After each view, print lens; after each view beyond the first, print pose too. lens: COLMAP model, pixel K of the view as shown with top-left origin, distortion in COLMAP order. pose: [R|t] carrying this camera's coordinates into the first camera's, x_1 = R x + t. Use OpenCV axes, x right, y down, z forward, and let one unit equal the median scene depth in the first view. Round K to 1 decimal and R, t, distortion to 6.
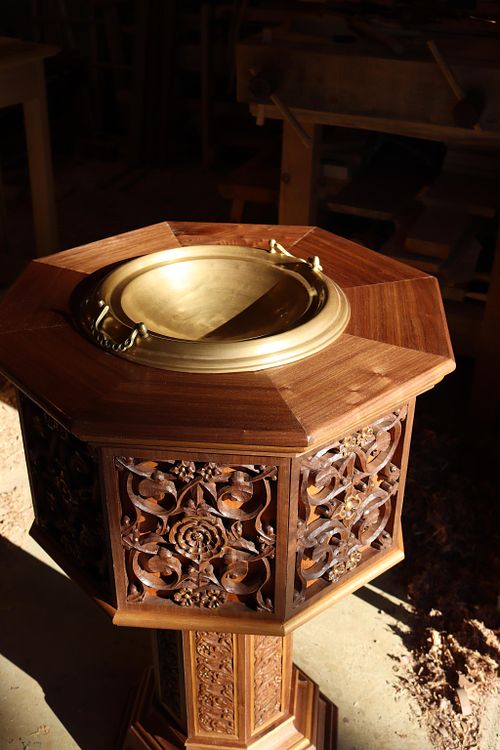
lens RADIAL K [[879.5, 0, 229.9], [0, 879.5, 376.3], [0, 0, 1]] dist [-0.090755, 0.060358]
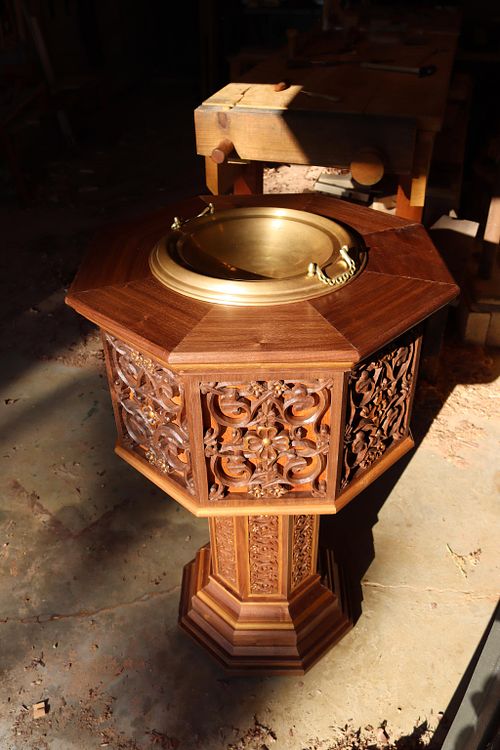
lens RADIAL K [[646.3, 0, 249.1], [0, 646.3, 353.7], [0, 0, 1]] dist [-0.215770, 0.166993]
pose [[0.107824, 0.549215, -0.828696, 0.692832], [-0.493545, 0.753157, 0.434935, -0.309312], [0.863010, 0.362103, 0.352271, 0.620665]]
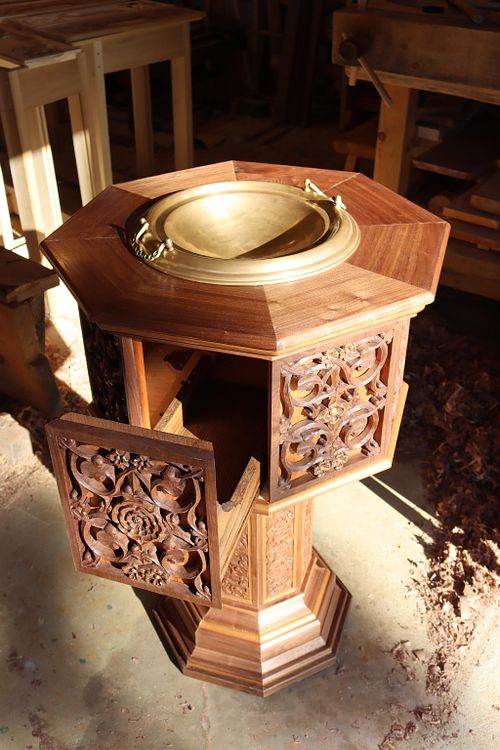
lens RADIAL K [[773.3, 0, 233.2], [0, 773.3, 373.8], [0, 0, 1]] dist [-0.139779, 0.152685]
pose [[0.978330, 0.106370, -0.177639, 0.146379], [-0.092798, 0.992214, 0.083063, 0.020556], [0.185091, -0.064778, 0.980584, -0.016123]]
